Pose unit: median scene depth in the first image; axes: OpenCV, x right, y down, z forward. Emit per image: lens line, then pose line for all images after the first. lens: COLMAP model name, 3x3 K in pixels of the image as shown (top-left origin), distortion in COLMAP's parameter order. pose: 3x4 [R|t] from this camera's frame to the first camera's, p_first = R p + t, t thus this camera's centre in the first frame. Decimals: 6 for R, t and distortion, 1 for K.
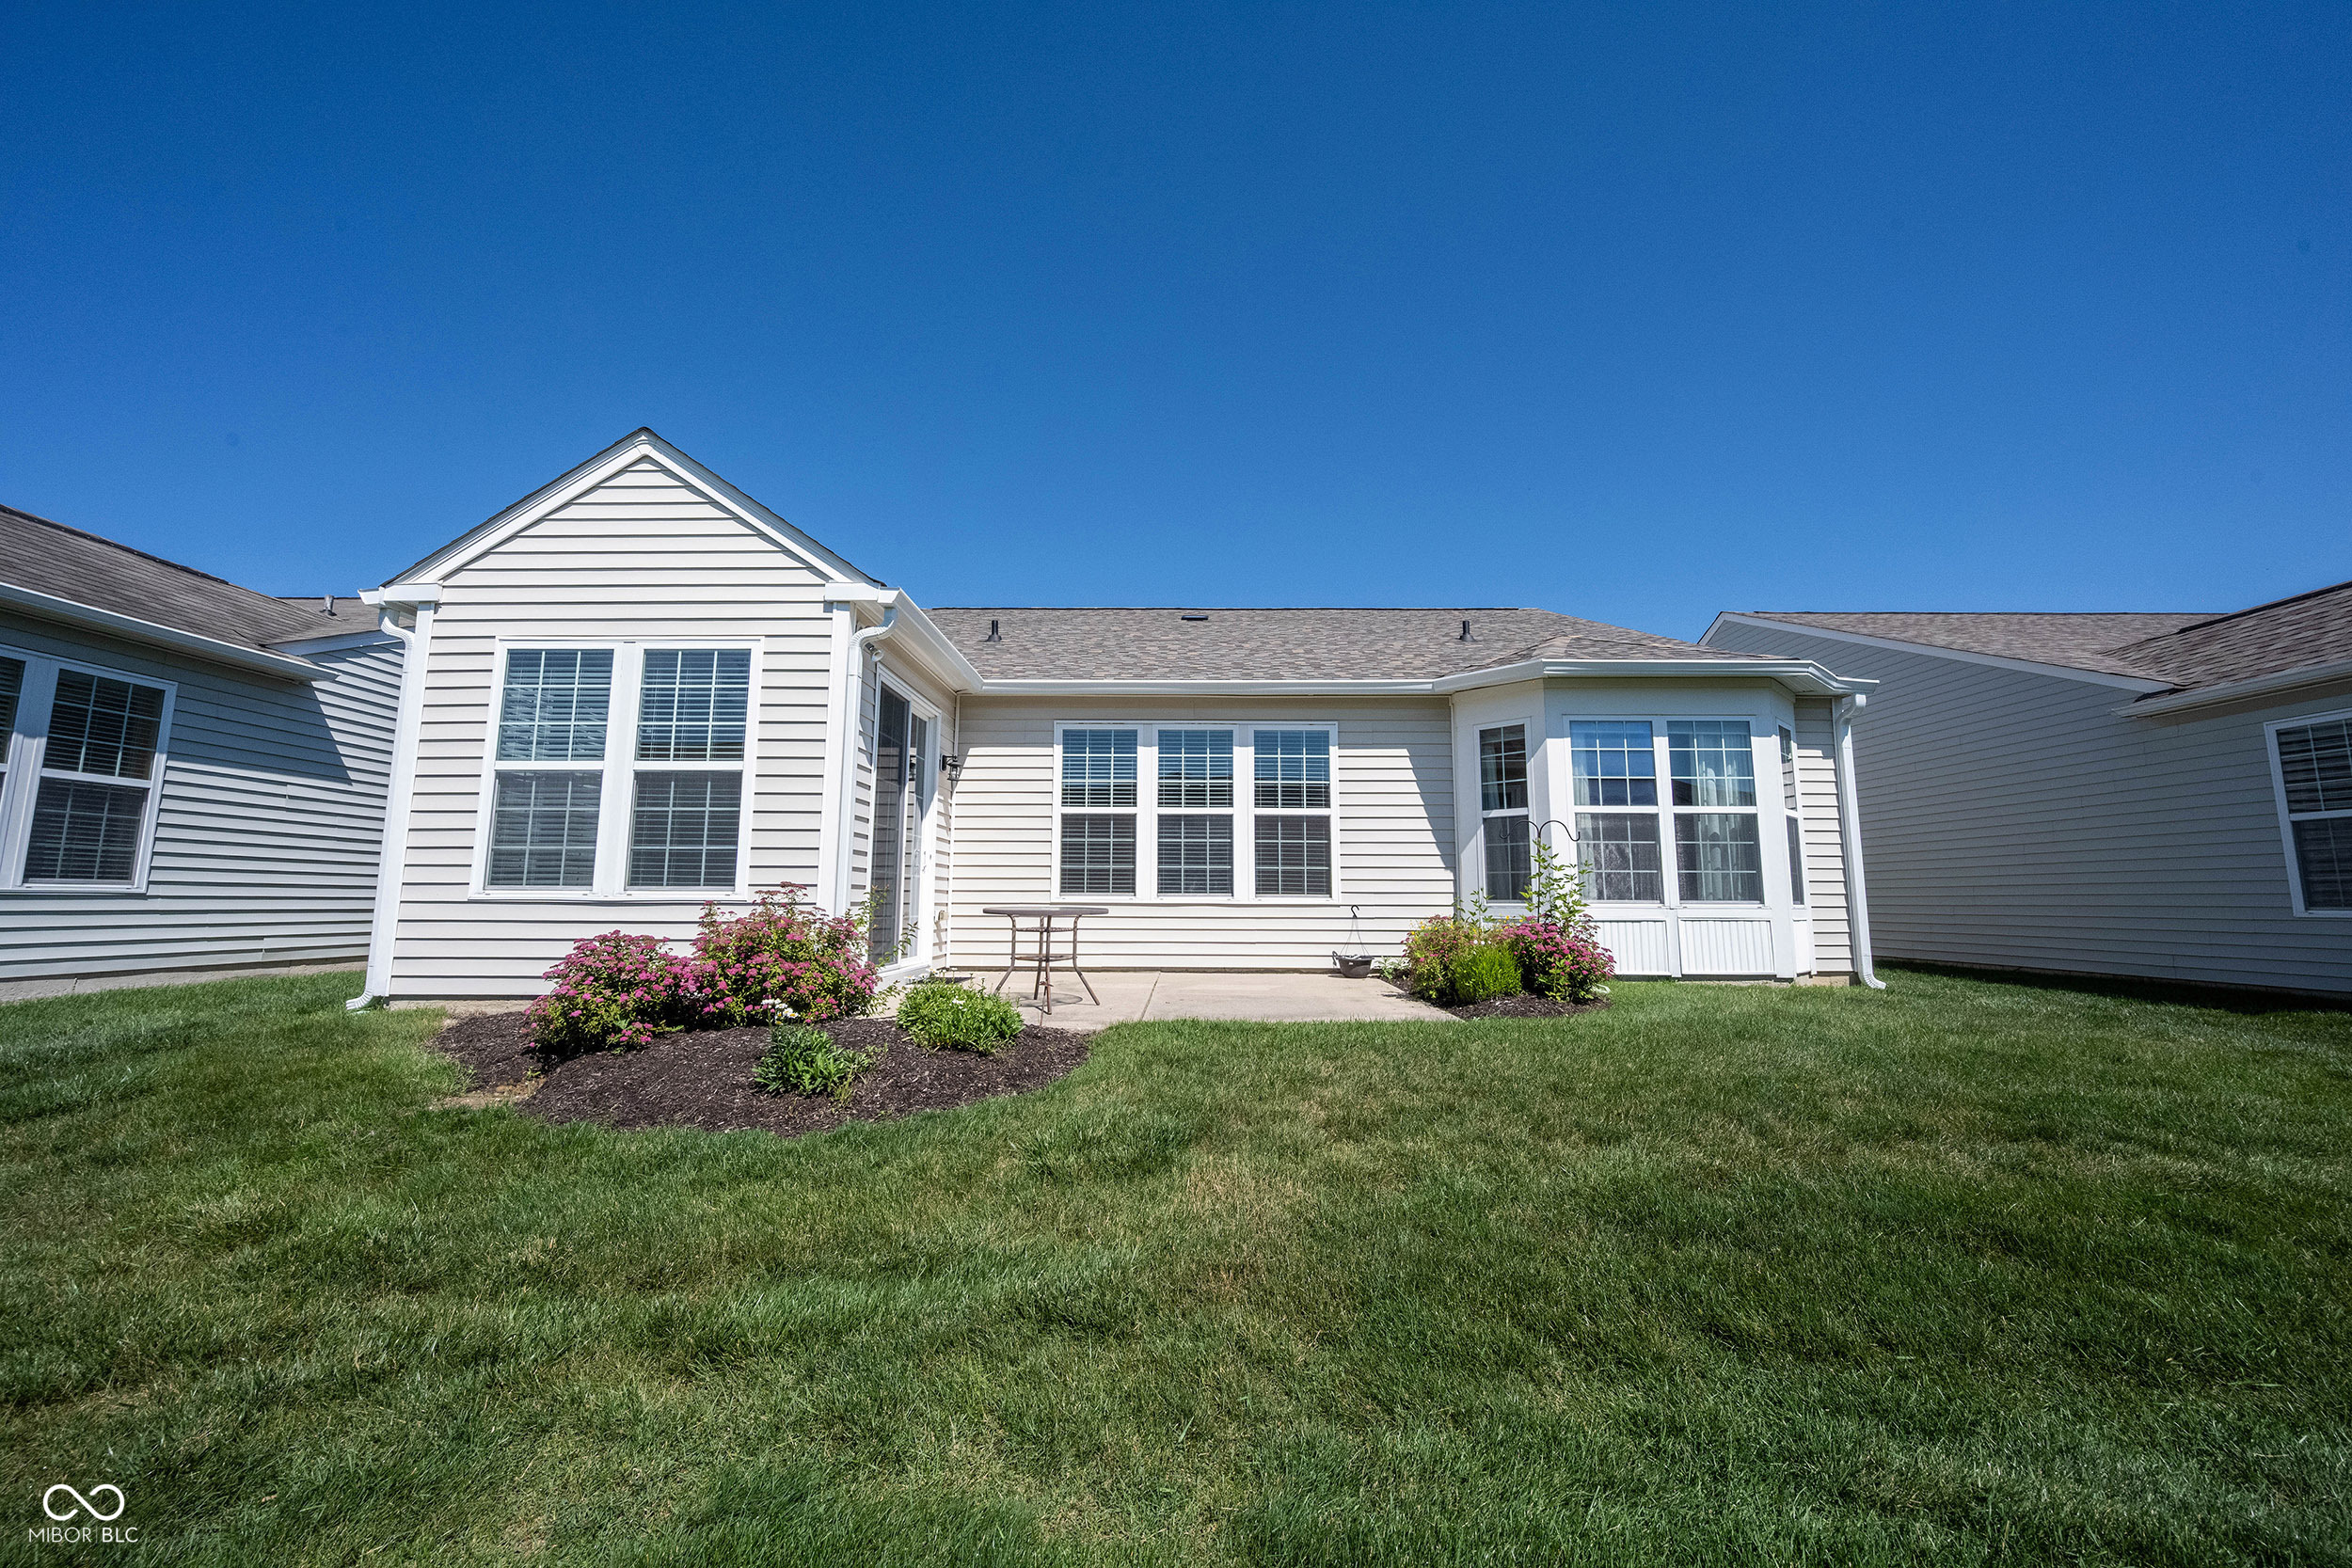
lens RADIAL K [[927.8, 0, 1178.3], [0, 927.8, 779.8], [0, 0, 1]] dist [-0.002729, 0.001783]
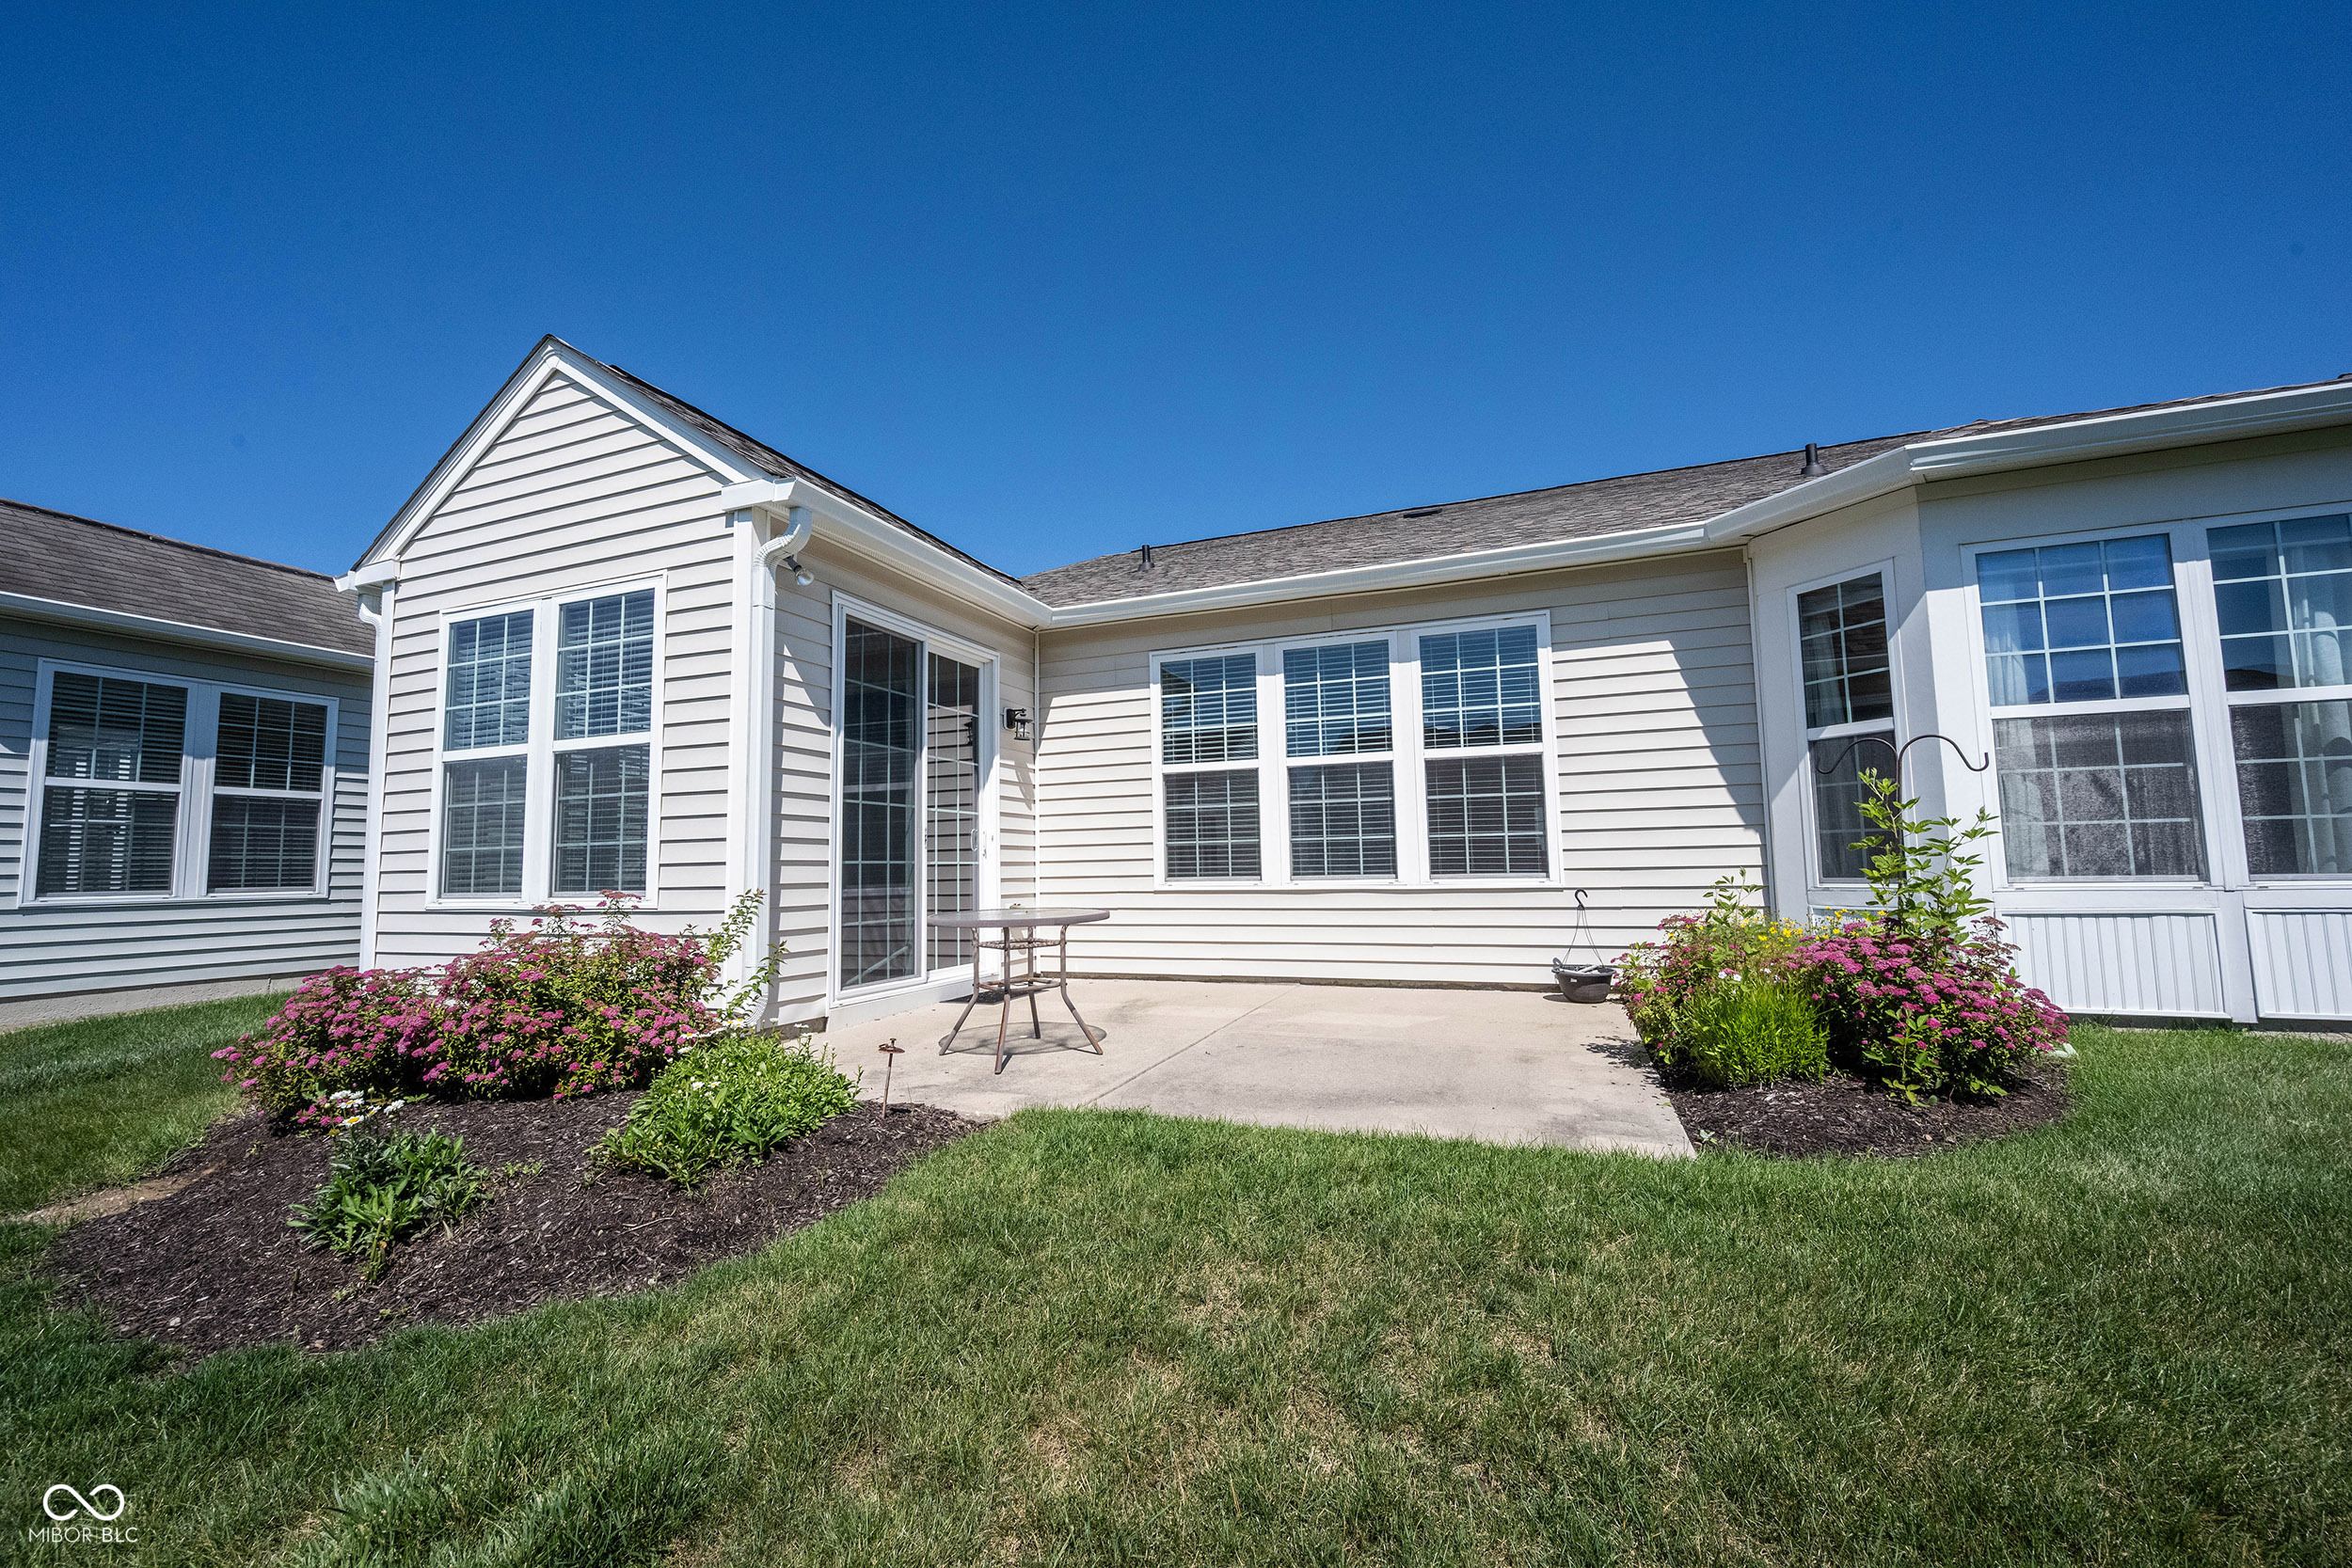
lens RADIAL K [[954.1, 0, 1169.2], [0, 954.1, 788.1], [0, 0, 1]] dist [-0.000545, -0.000907]
pose [[0.933826, -0.052024, -0.353924, 0.169586], [0.069414, 0.996916, 0.036610, 0.021704], [0.350928, -0.058754, 0.934557, 0.297202]]
